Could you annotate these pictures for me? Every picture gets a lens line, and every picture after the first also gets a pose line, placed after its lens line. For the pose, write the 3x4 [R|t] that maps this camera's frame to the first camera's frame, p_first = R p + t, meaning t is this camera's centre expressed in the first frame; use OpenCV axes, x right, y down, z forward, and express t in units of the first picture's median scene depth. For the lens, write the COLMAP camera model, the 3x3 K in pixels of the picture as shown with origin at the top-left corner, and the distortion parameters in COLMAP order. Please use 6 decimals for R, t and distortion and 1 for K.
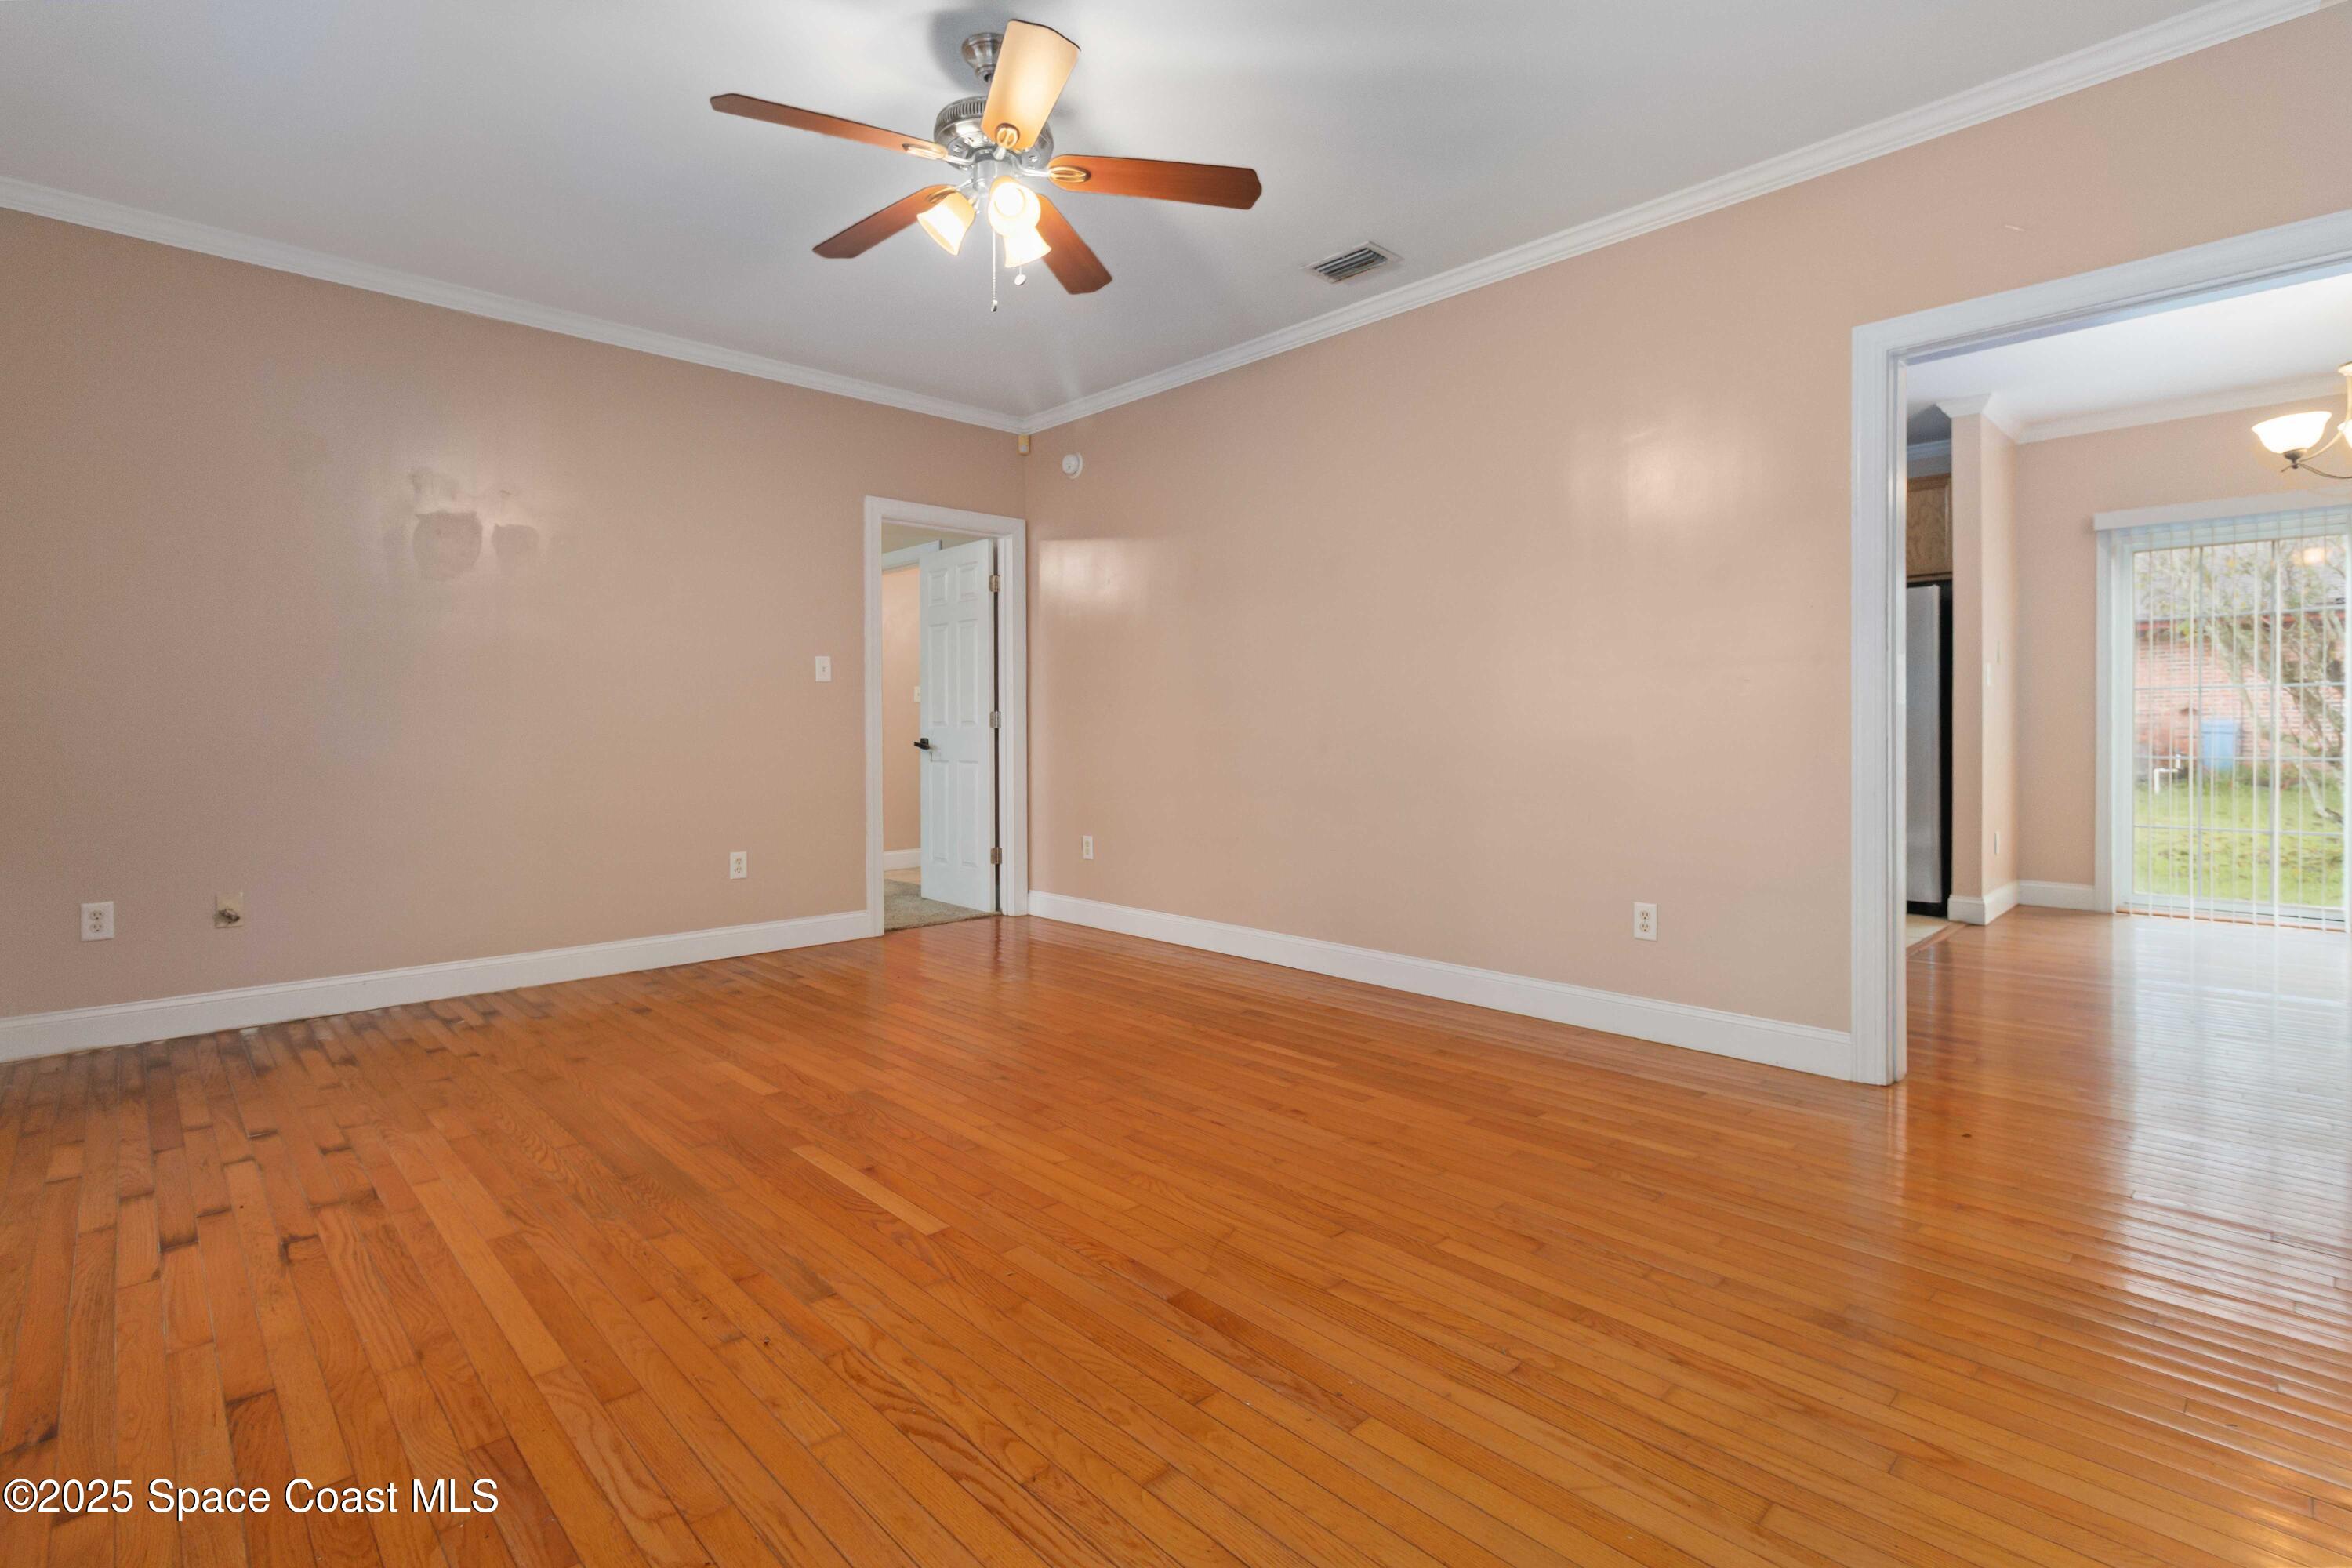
lens RADIAL K [[1106.2, 0, 1181.2], [0, 1106.2, 728.2], [0, 0, 1]] dist [0.002055, 0.000968]
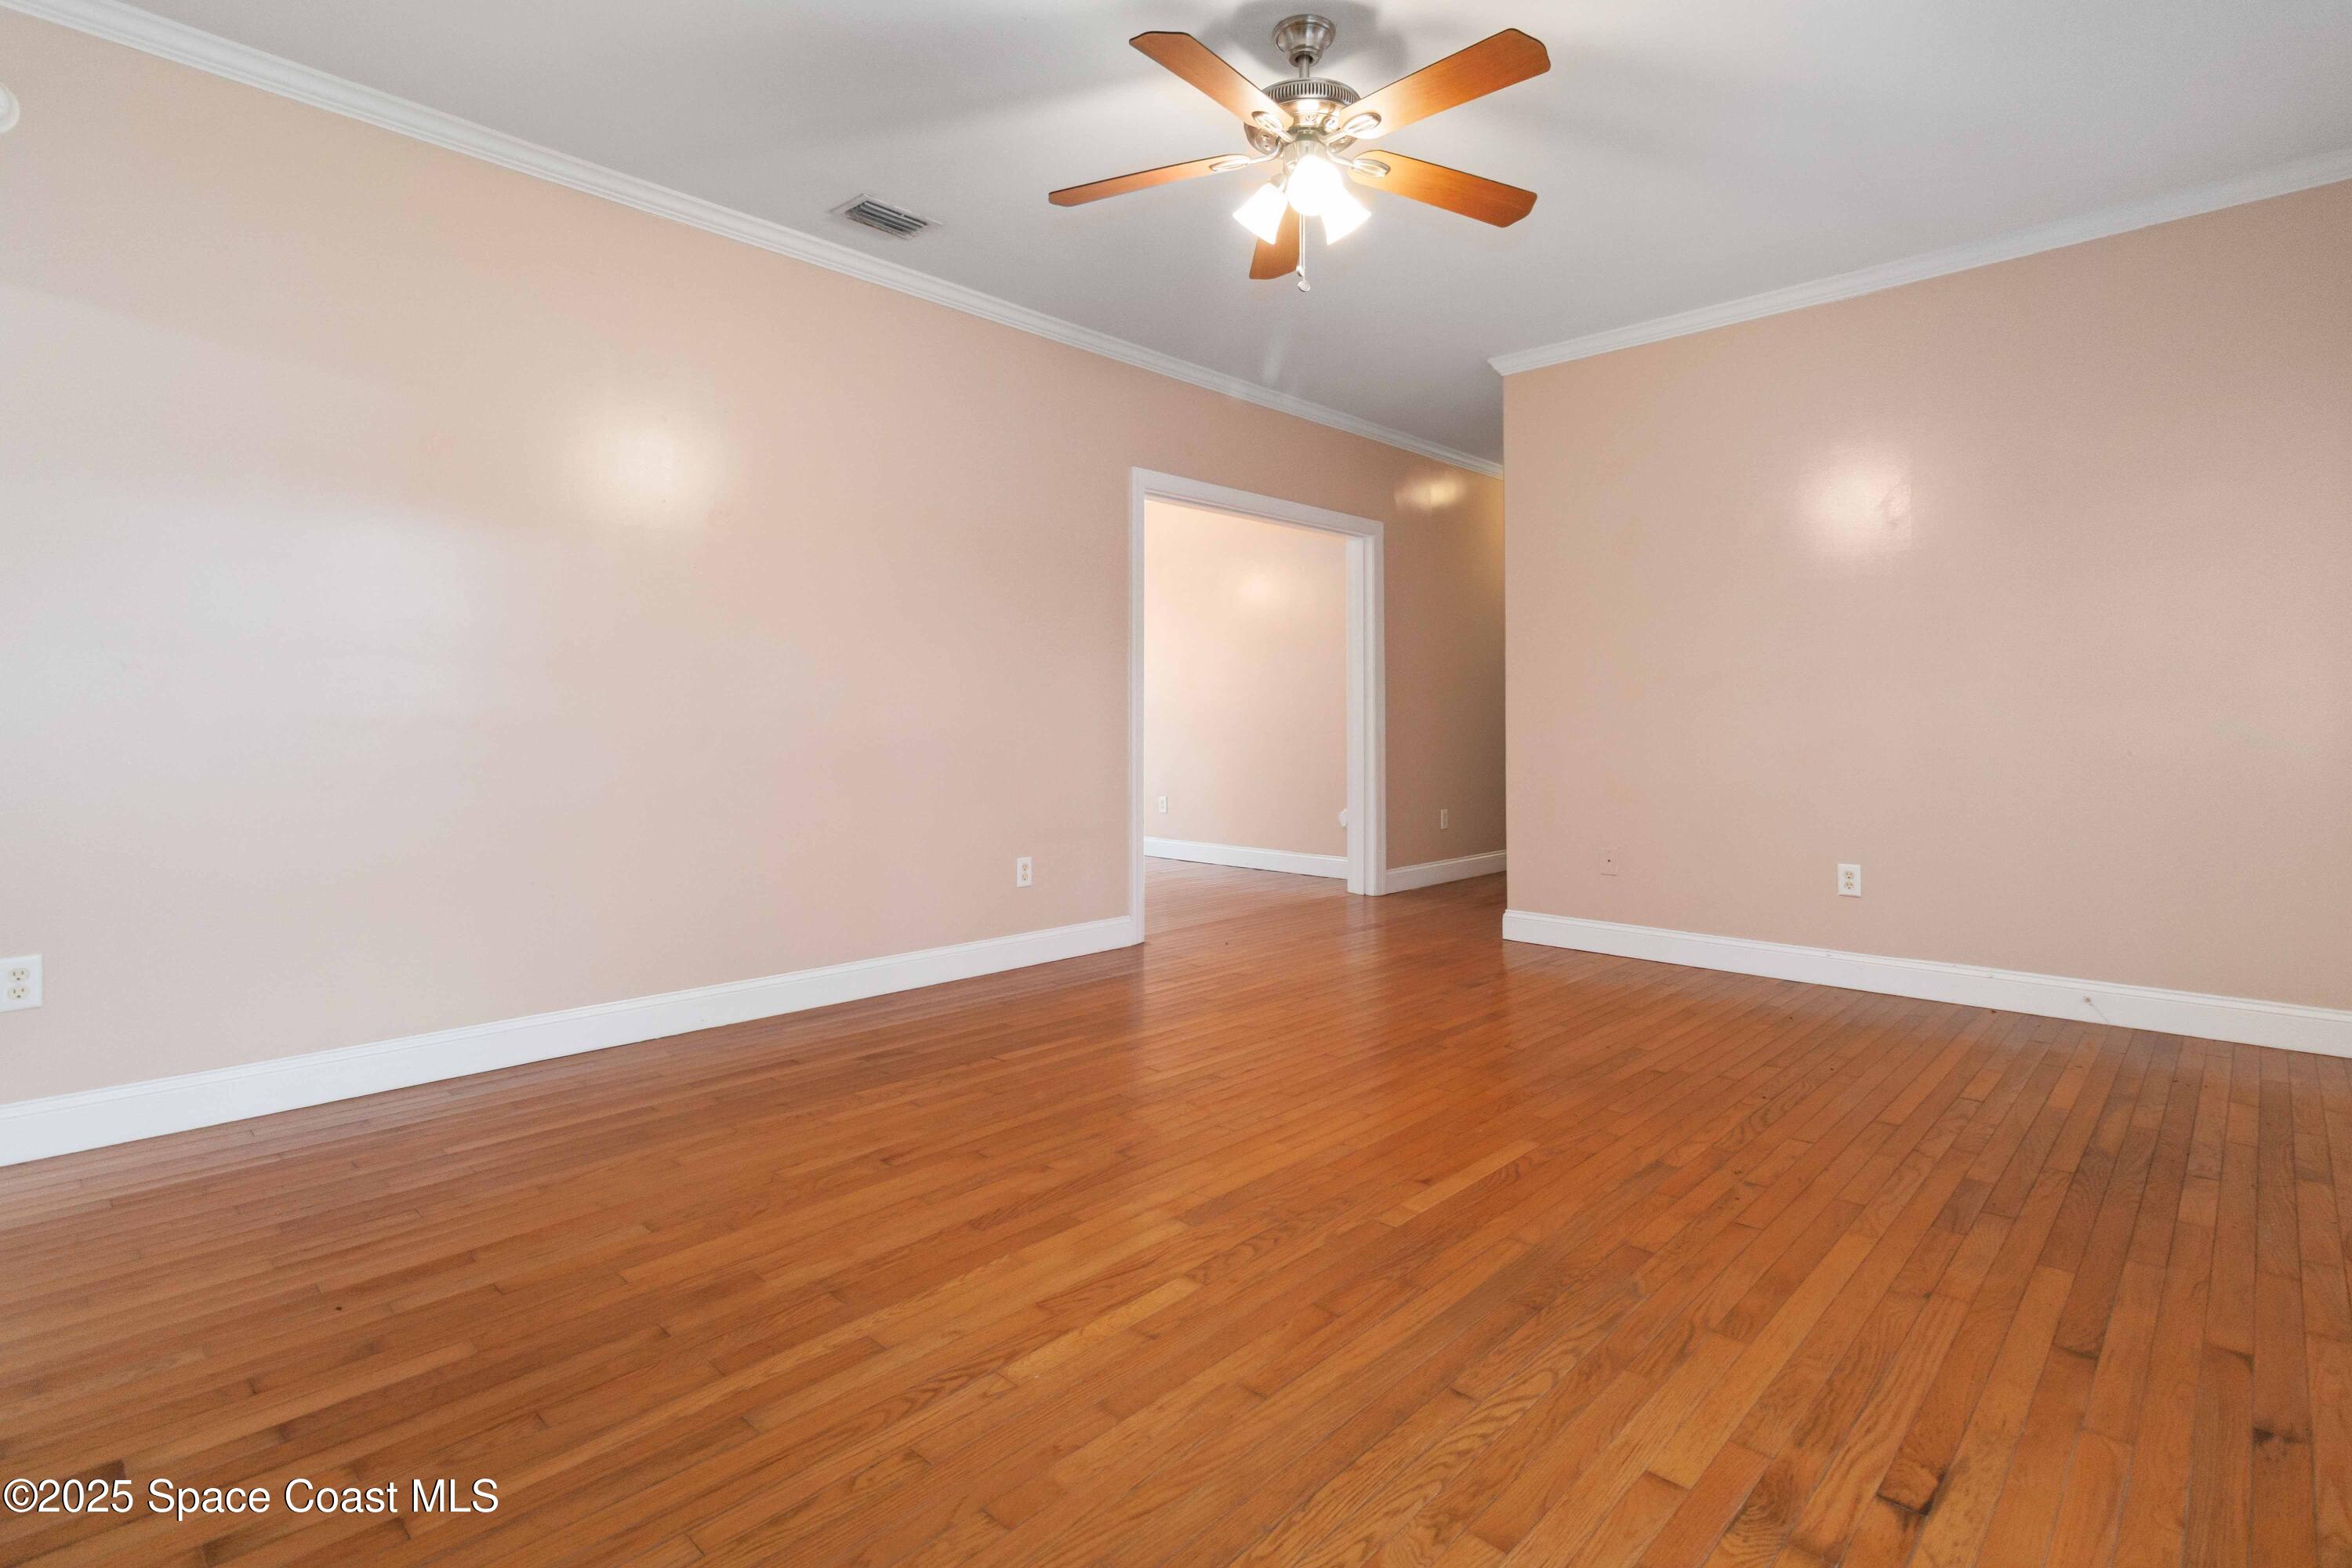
lens RADIAL K [[1121.6, 0, 1159.3], [0, 1121.6, 725.9], [0, 0, 1]] dist [0.000337, 0.000207]
pose [[-0.025129, -0.003768, 0.999677, -1.427477], [0.000513, 0.999993, 0.003782, 0.000507], [-0.999684, 0.000608, -0.025127, 1.438758]]
